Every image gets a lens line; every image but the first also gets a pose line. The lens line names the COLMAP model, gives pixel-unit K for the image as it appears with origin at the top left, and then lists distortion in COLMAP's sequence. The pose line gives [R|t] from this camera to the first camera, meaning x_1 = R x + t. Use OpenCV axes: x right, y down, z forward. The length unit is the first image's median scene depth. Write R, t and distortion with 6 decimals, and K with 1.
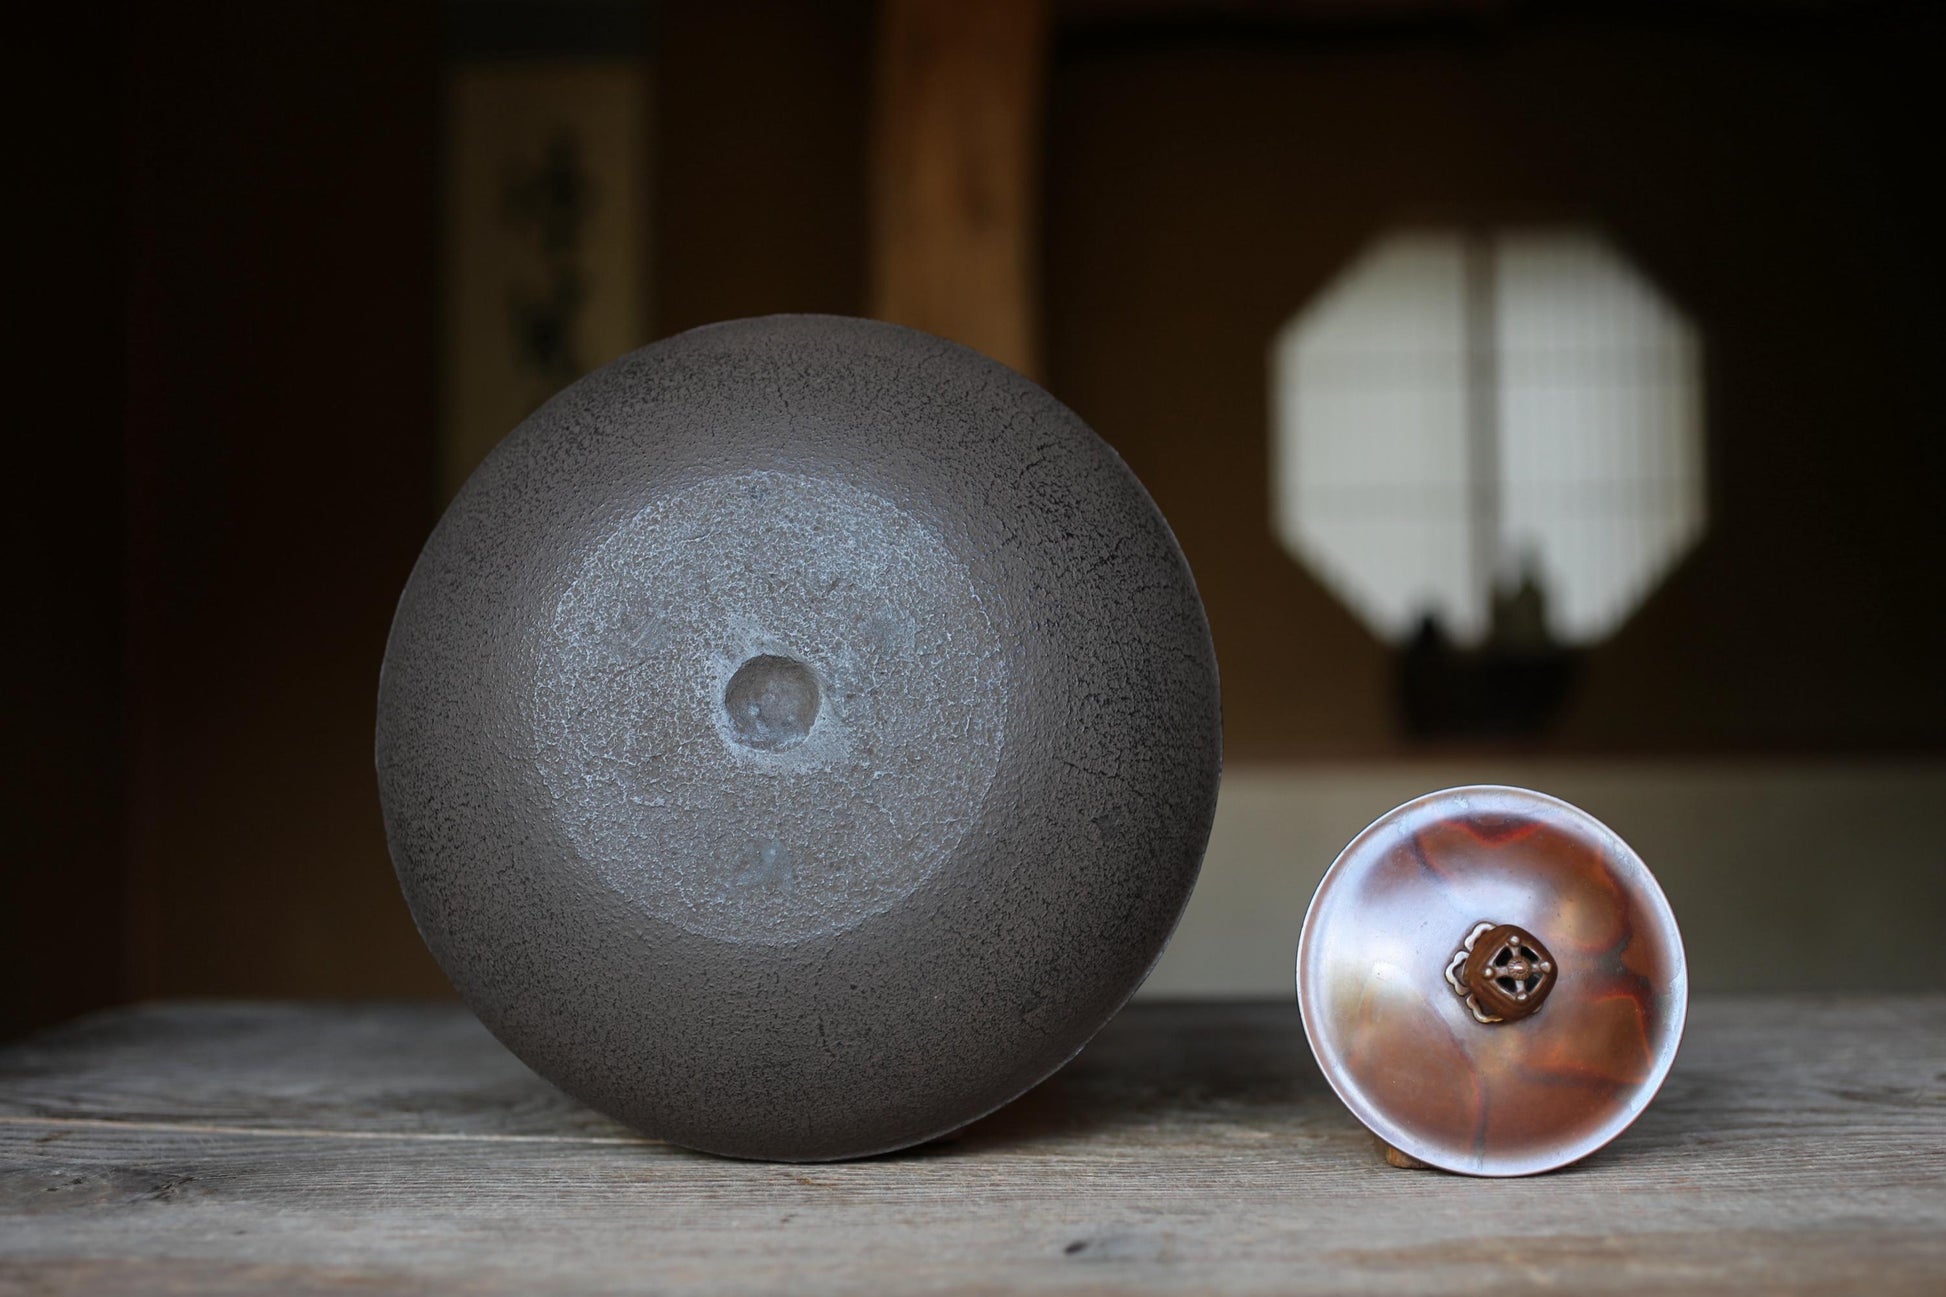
lens RADIAL K [[3029.1, 0, 982.5], [0, 3029.1, 667.2], [0, 0, 1]] dist [0.034786, 0.000000]
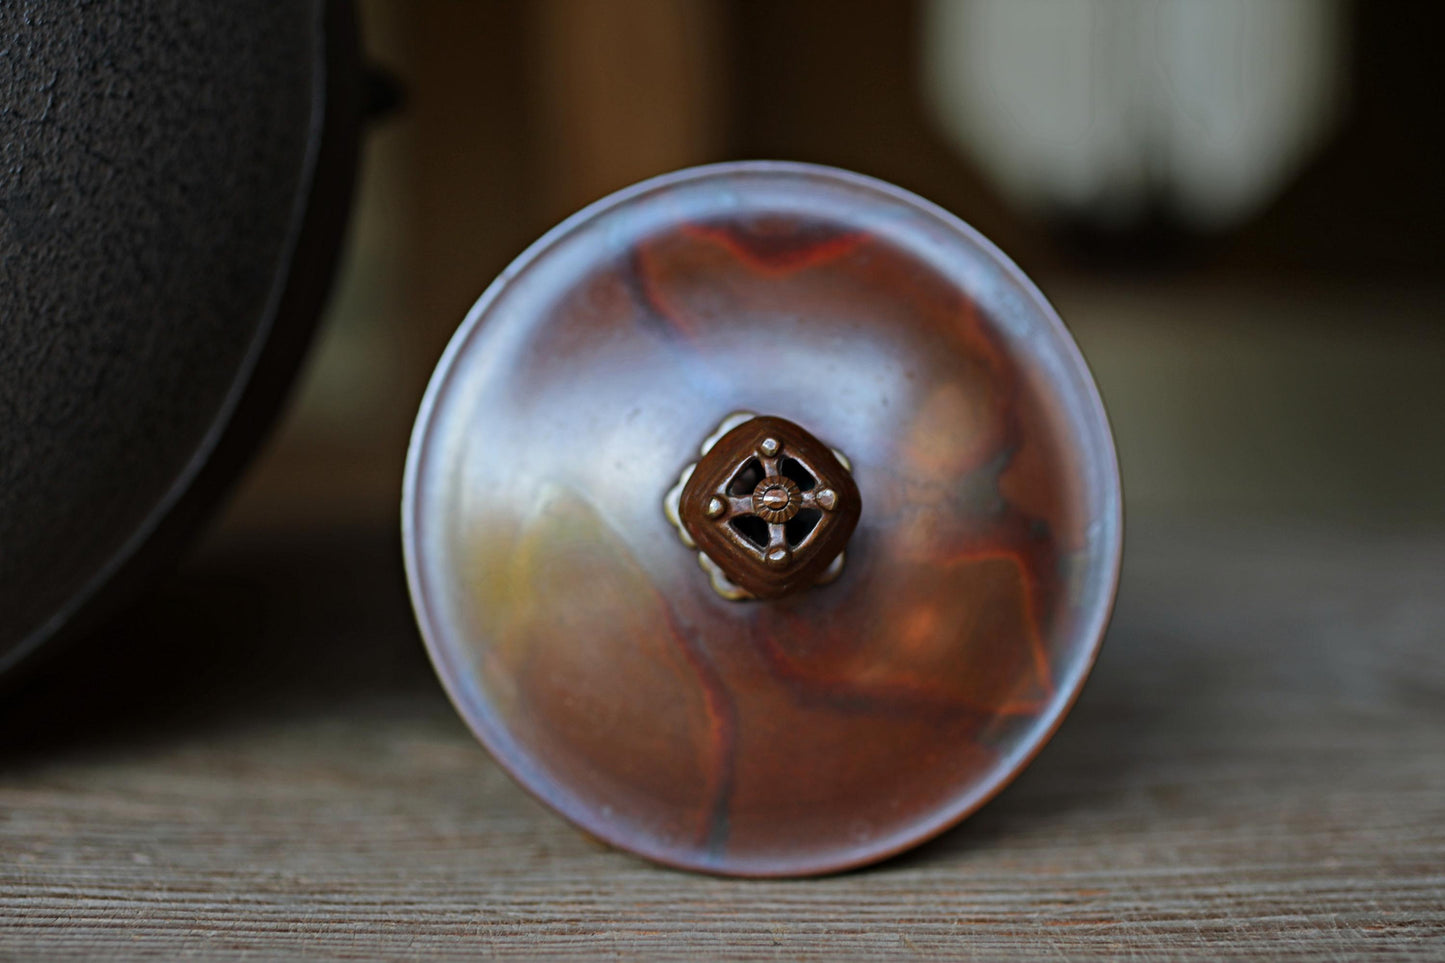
lens RADIAL K [[2374.5, 0, 714.7], [0, 2374.5, 472.4], [0, 0, 1]] dist [0.011017, 0.000000]
pose [[0.999536, 0.021948, -0.021128, 0.175018], [-0.019754, 0.994894, 0.098971, 0.054867], [0.023192, -0.098507, 0.994866, 0.598725]]
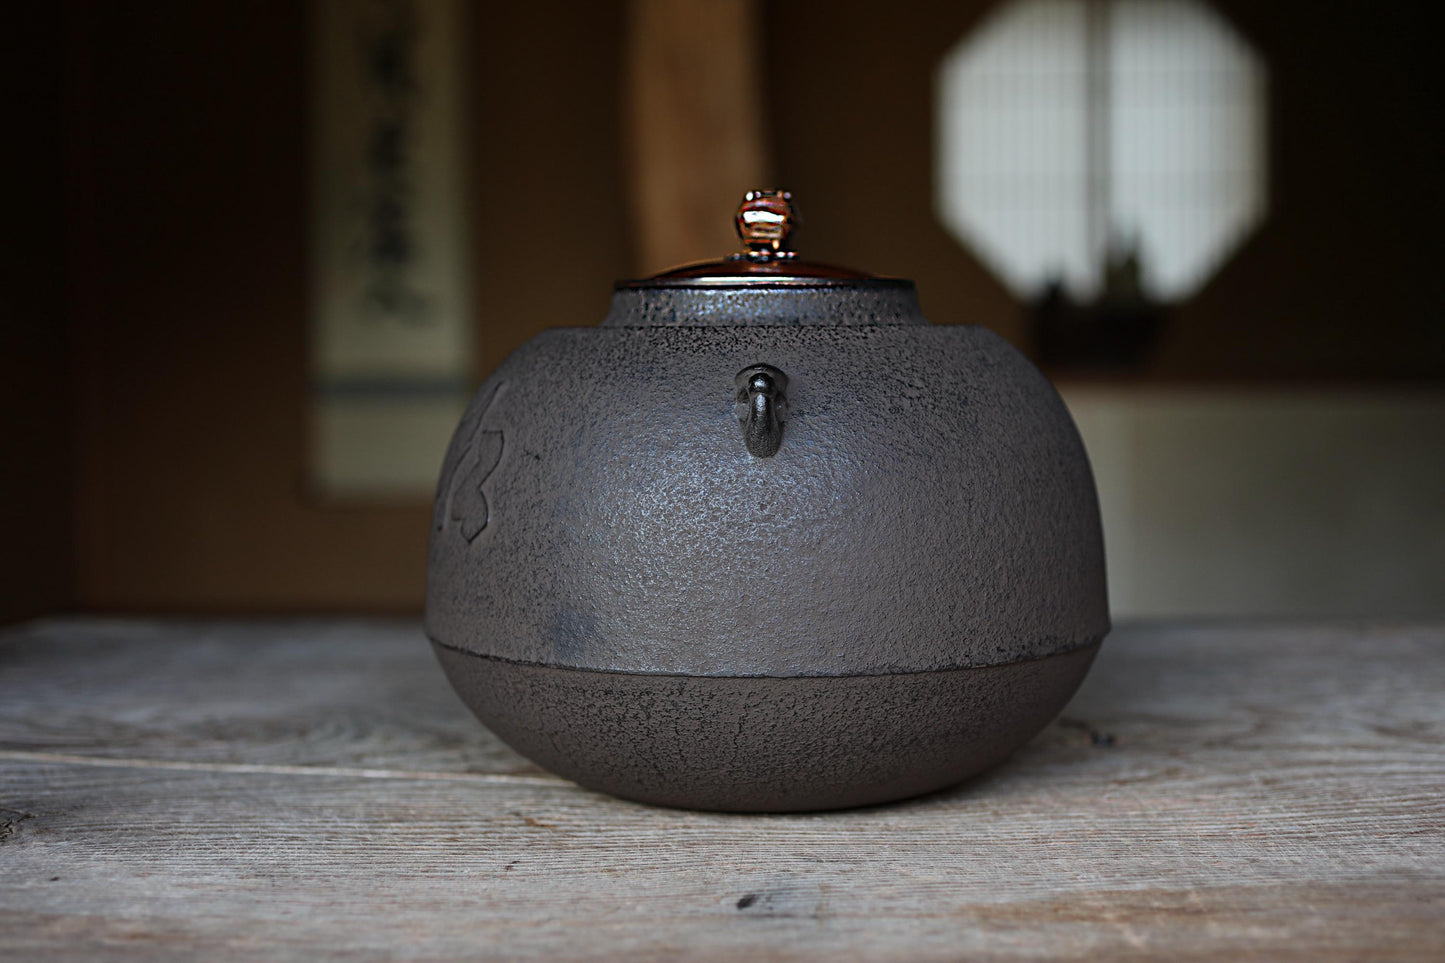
lens RADIAL K [[2249.3, 0, 726.4], [0, 2249.3, 482.1], [0, 0, 1]] dist [0.034786, 0.000000]
pose [[0.999992, 0.003660, 0.001416, 0.018828], [-0.003767, 0.996402, 0.084672, -0.044671], [-0.001101, -0.084677, 0.996408, 0.114519]]
